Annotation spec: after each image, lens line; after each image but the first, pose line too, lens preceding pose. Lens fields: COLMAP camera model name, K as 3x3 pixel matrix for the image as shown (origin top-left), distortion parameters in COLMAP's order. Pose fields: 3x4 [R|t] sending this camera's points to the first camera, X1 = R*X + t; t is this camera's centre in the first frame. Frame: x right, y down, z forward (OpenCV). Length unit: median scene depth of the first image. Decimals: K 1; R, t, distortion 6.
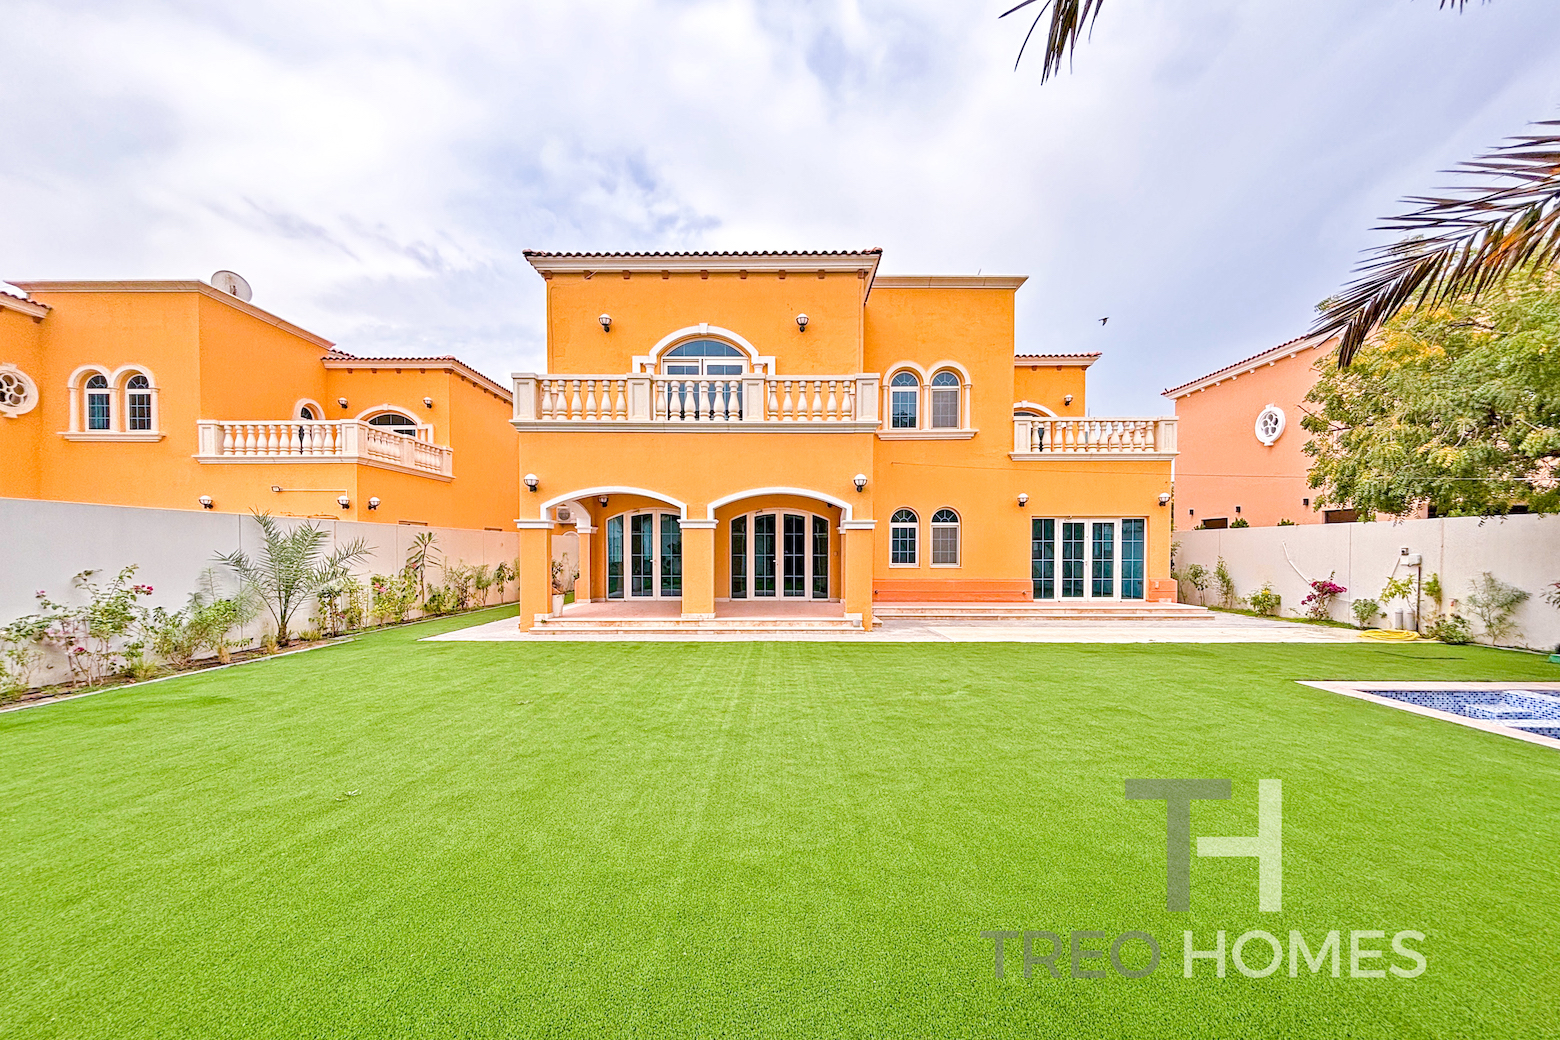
lens RADIAL K [[634.8, 0, 762.7], [0, 634.8, 560.4], [0, 0, 1]] dist [0.001480, -0.001997]
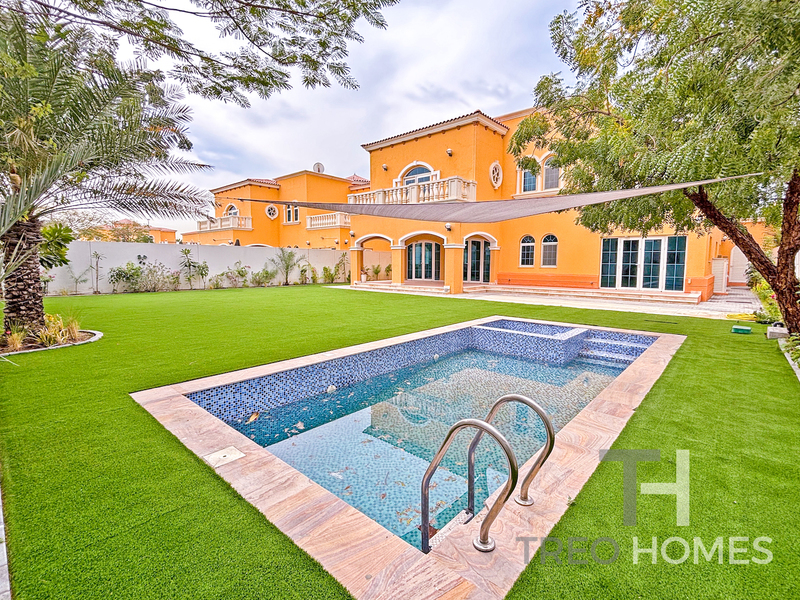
lens RADIAL K [[381.8, 0, 398.9], [0, 381.8, 300.8], [0, 0, 1]] dist [0.001239, -0.000297]
pose [[0.744233, 0.071361, -0.664097, 0.765158], [-0.013170, 0.995651, 0.092229, 0.012027], [0.667791, -0.059893, 0.741936, -0.111241]]
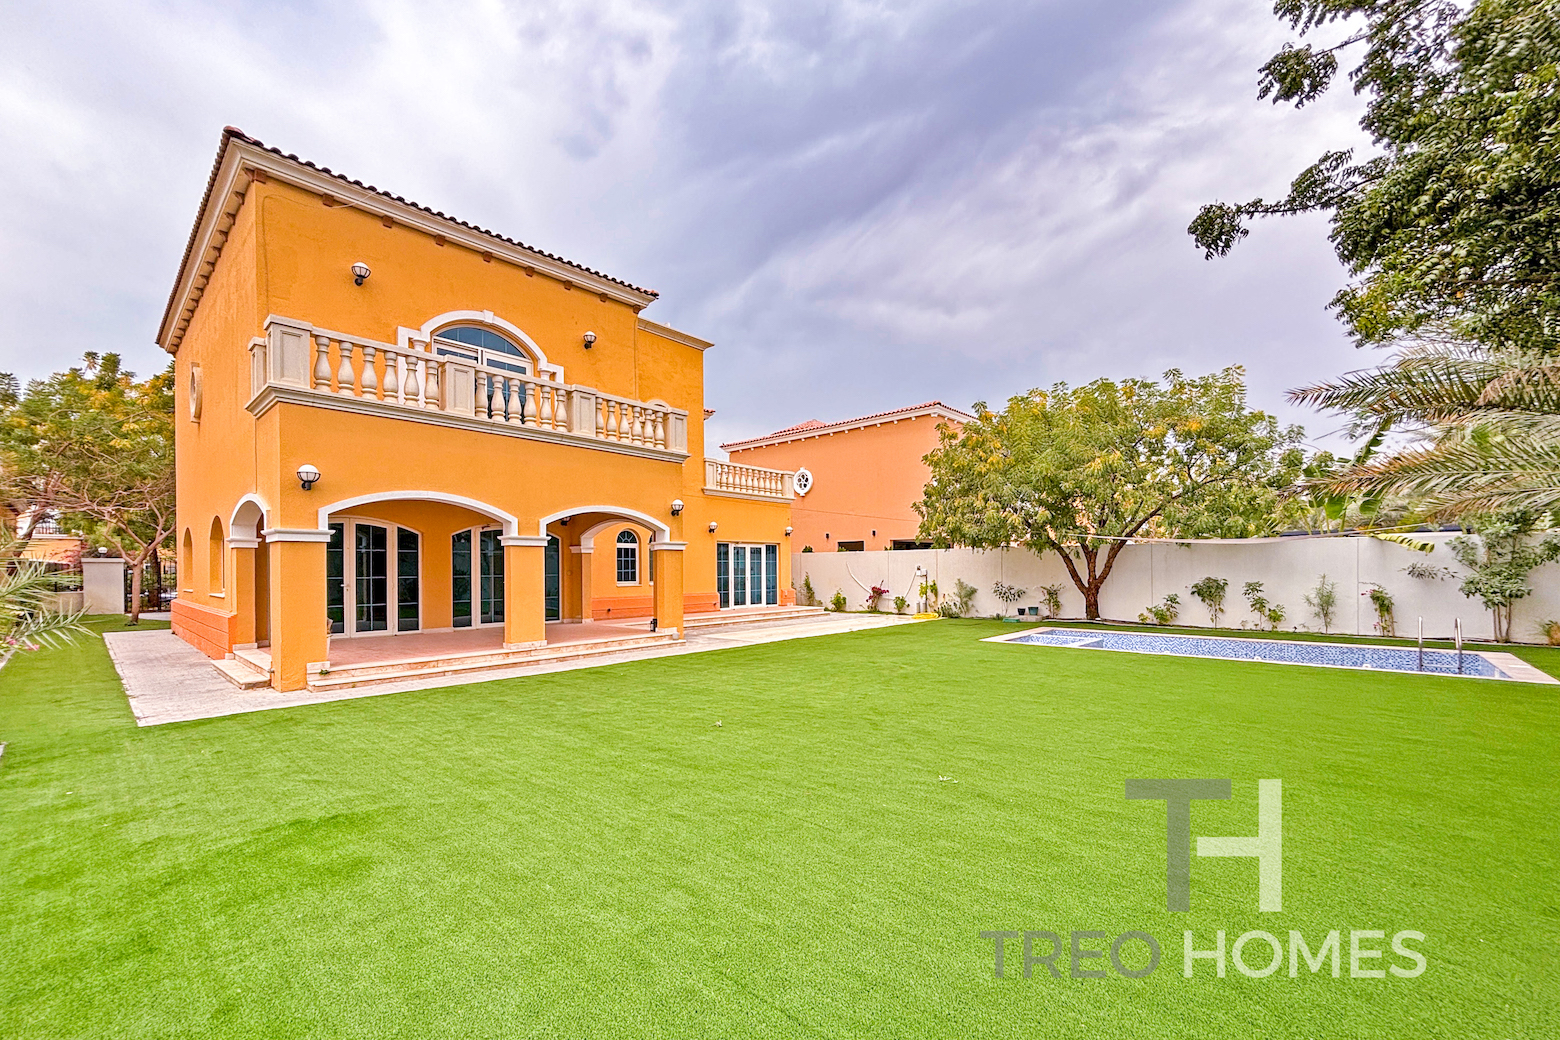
lens RADIAL K [[634.8, 0, 785.9], [0, 634.8, 562.6], [0, 0, 1]] dist [0.001480, -0.001997]
pose [[0.652460, 0.001445, 0.757822, -0.445151], [0.019089, 0.999650, -0.018341, -0.003158], [-0.757583, 0.026432, 0.652204, 0.117421]]
